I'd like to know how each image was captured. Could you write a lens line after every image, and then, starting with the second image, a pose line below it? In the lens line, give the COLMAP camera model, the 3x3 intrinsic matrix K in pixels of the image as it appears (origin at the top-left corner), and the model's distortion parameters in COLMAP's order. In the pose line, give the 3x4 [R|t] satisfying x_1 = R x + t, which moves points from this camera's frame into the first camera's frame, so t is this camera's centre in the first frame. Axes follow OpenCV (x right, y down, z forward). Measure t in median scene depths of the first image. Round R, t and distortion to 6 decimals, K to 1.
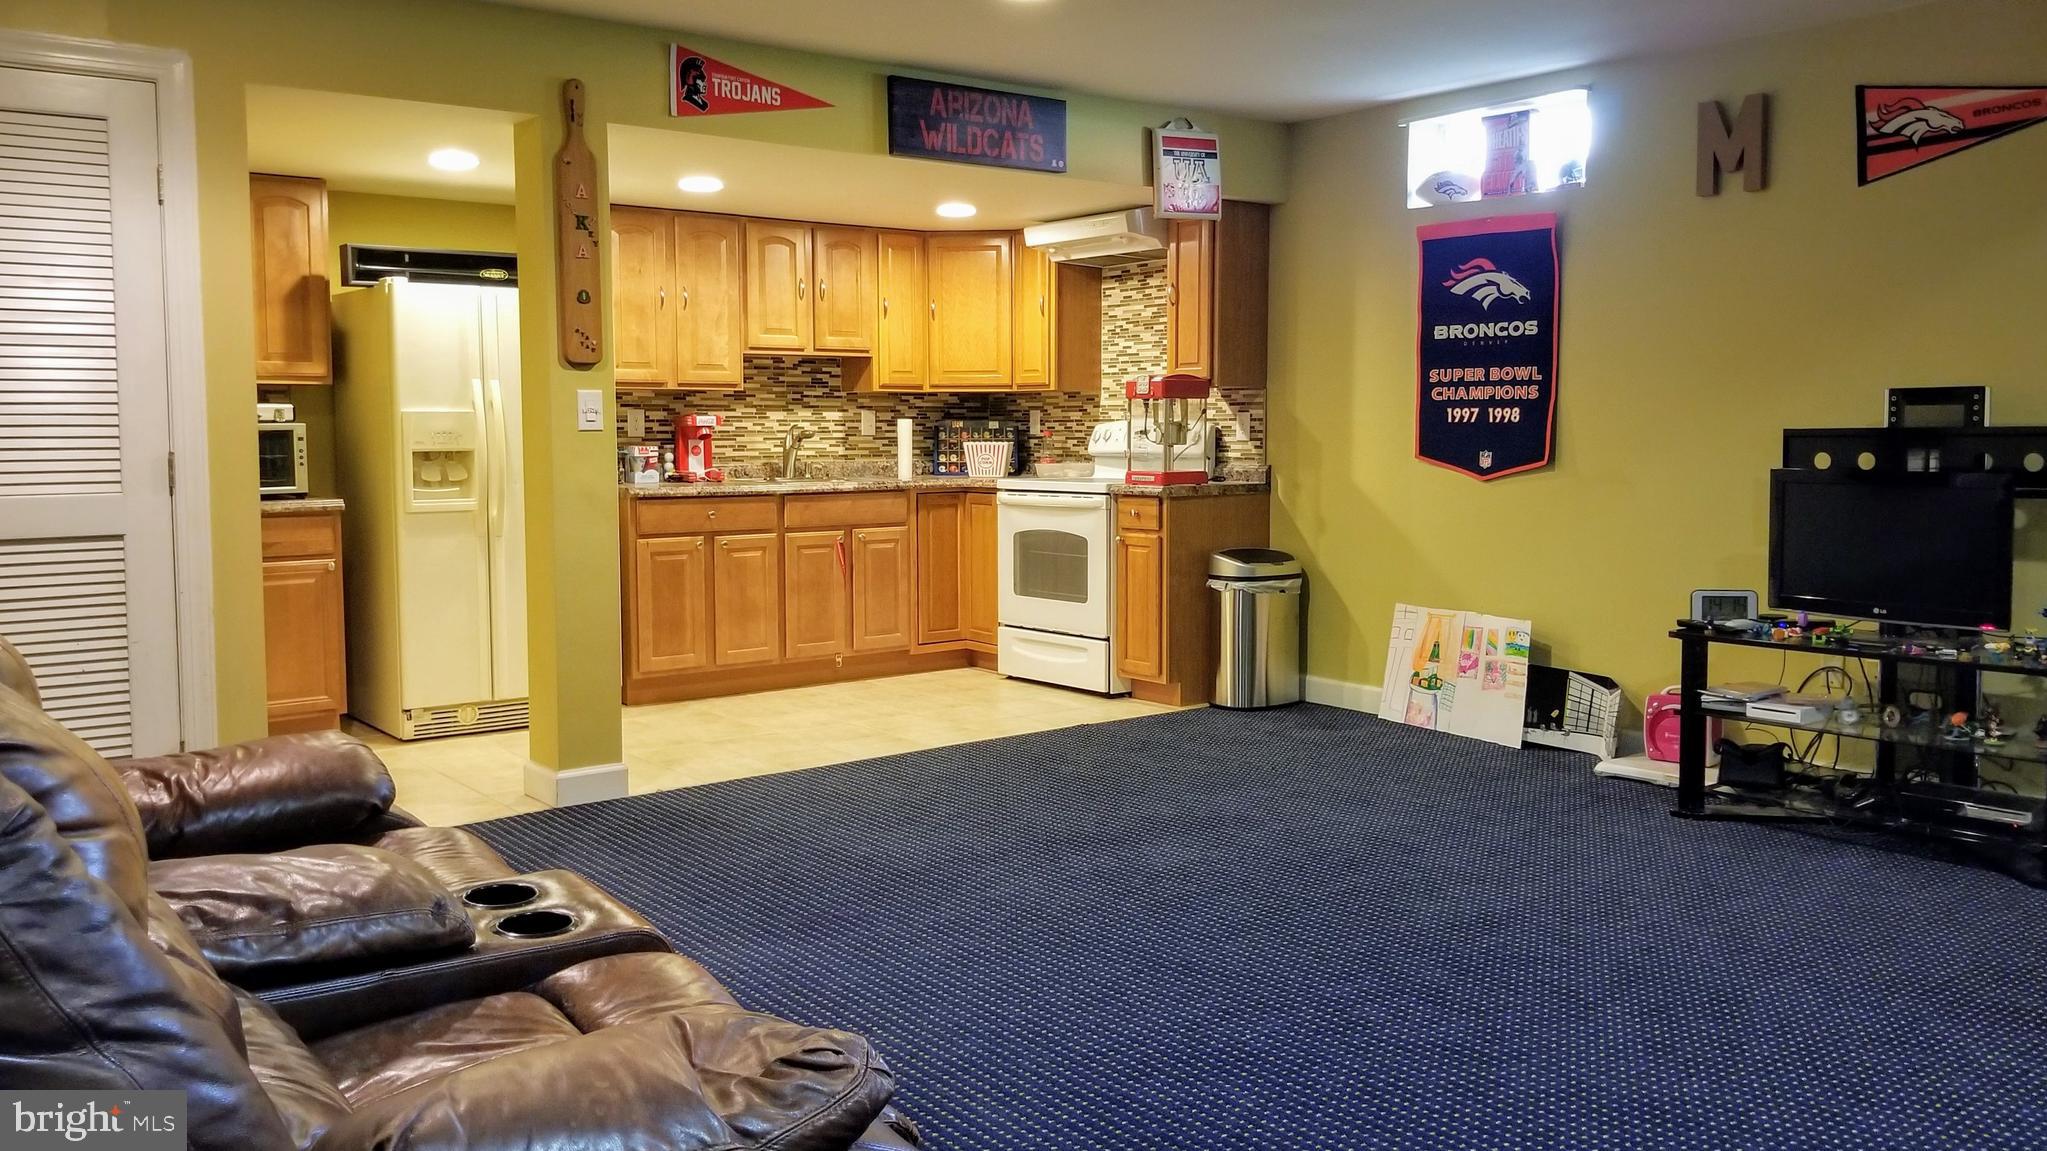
lens RADIAL K [[1639.7, 0, 1024.1], [0, 1639.7, 574.7], [0, 0, 1]] dist [0.051676, -0.089191]
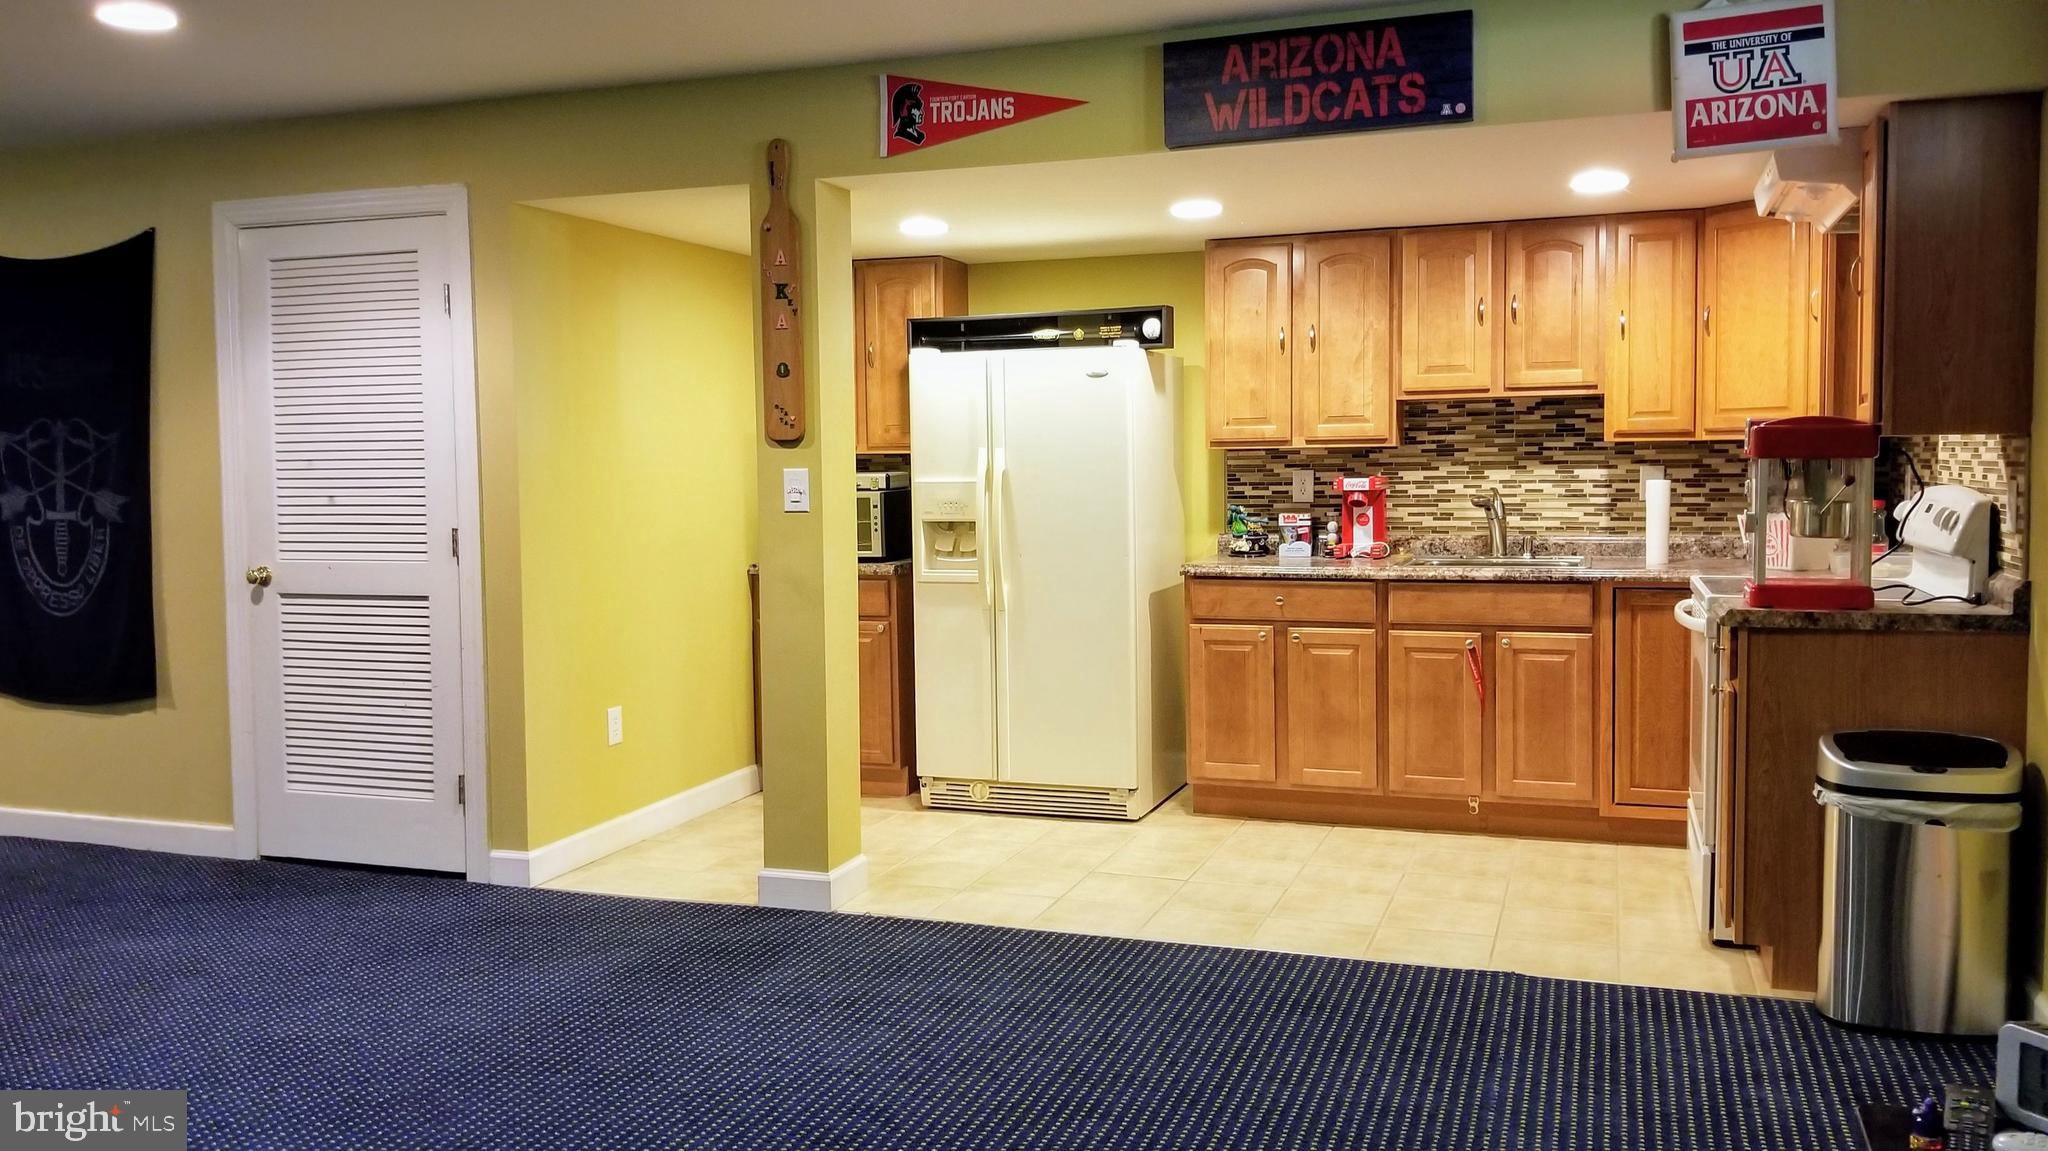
lens RADIAL K [[1640.5, 0, 1056.0], [0, 1640.5, 570.8], [0, 0, 1]] dist [0.051676, -0.089191]
pose [[0.529154, 0.056422, -0.846648, 0.448821], [-0.066633, 0.997469, 0.024827, -0.064826], [0.845906, 0.043278, 0.531574, 0.468795]]
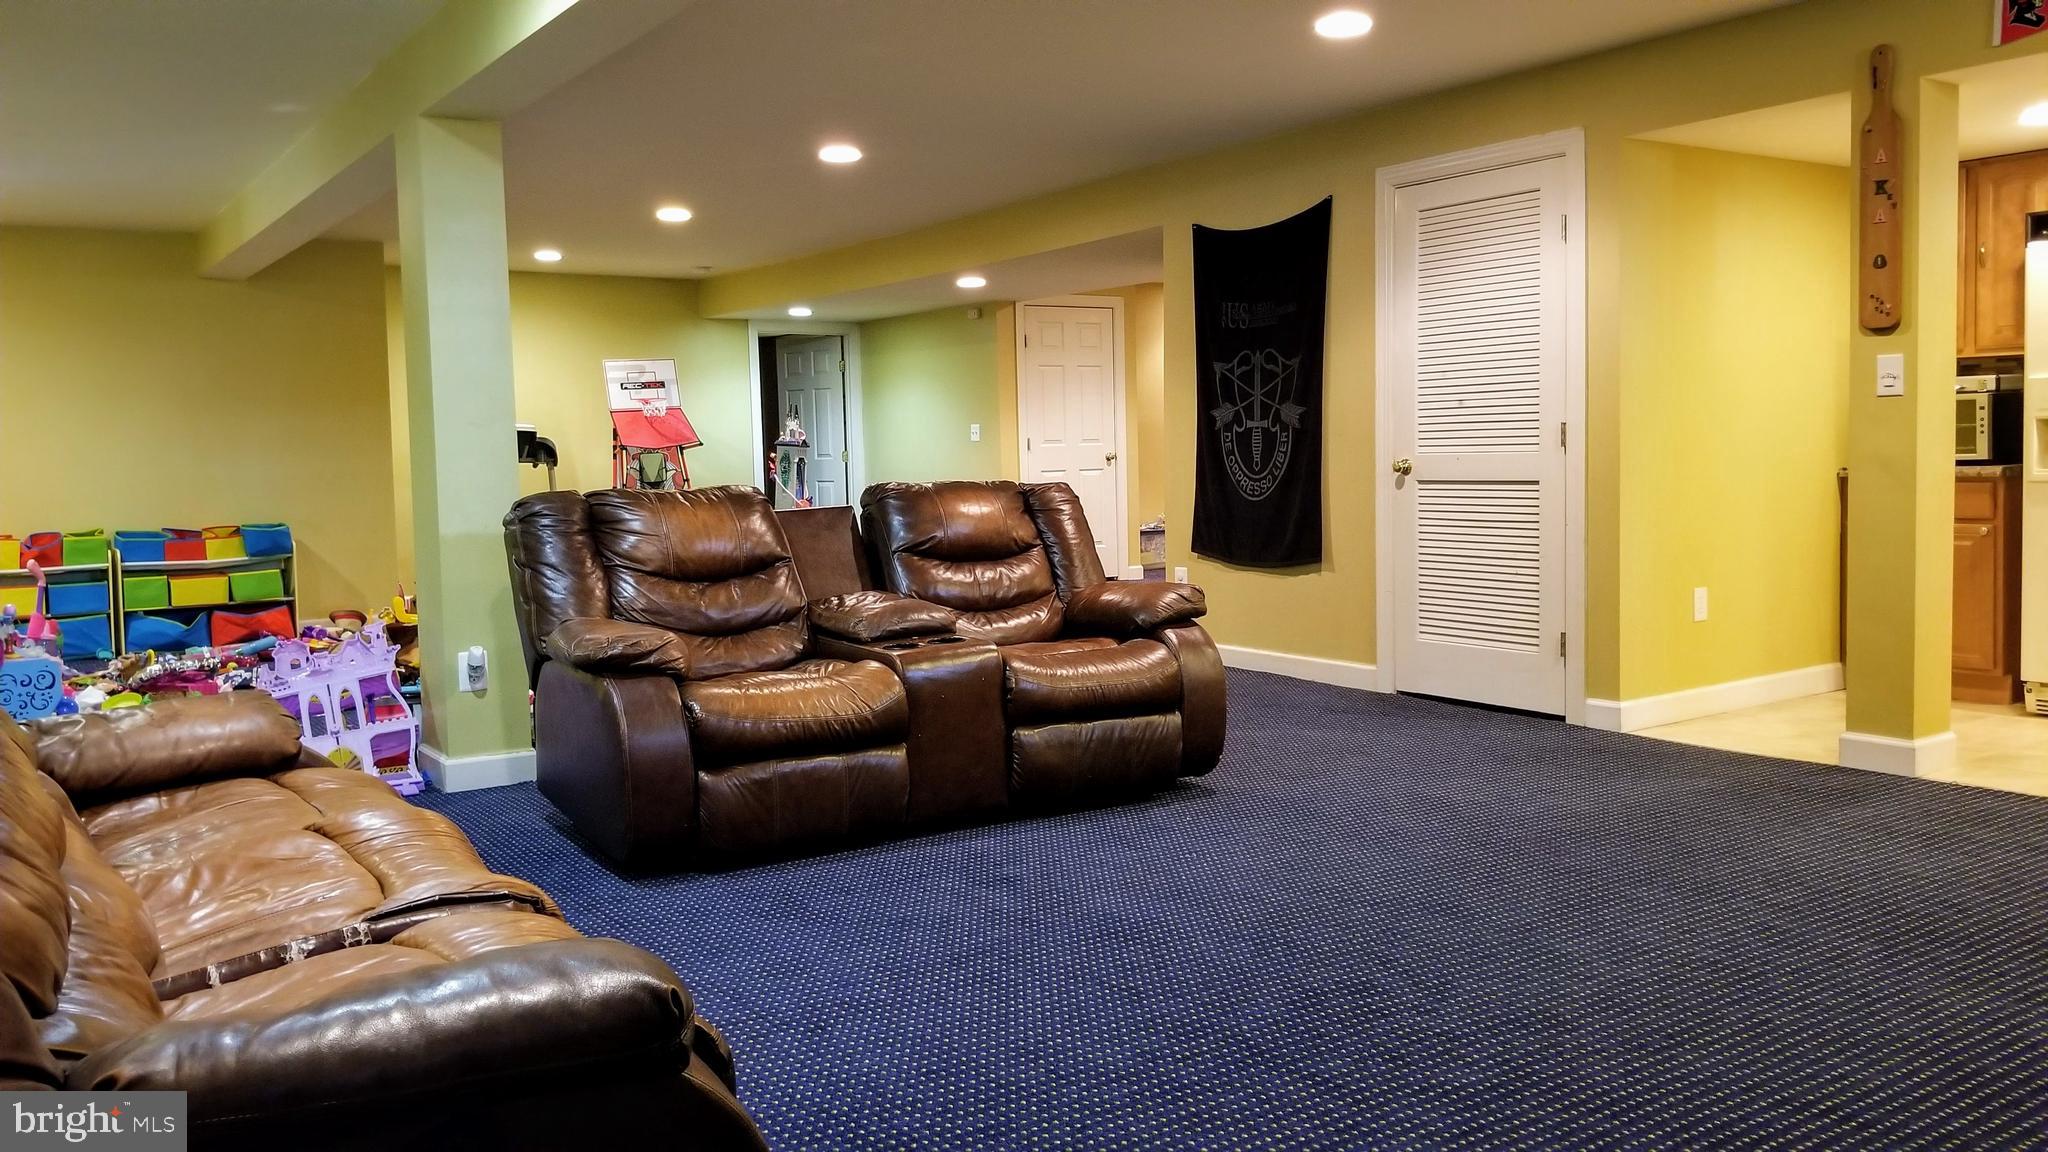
lens RADIAL K [[1640.5, 0, 1020.9], [0, 1640.5, 523.9], [0, 0, 1]] dist [0.051676, -0.089191]
pose [[-0.087647, 0.053884, -0.994693, 0.570433], [-0.070000, 0.995734, 0.060109, -0.025533], [0.993689, 0.074897, -0.083502, 0.425236]]
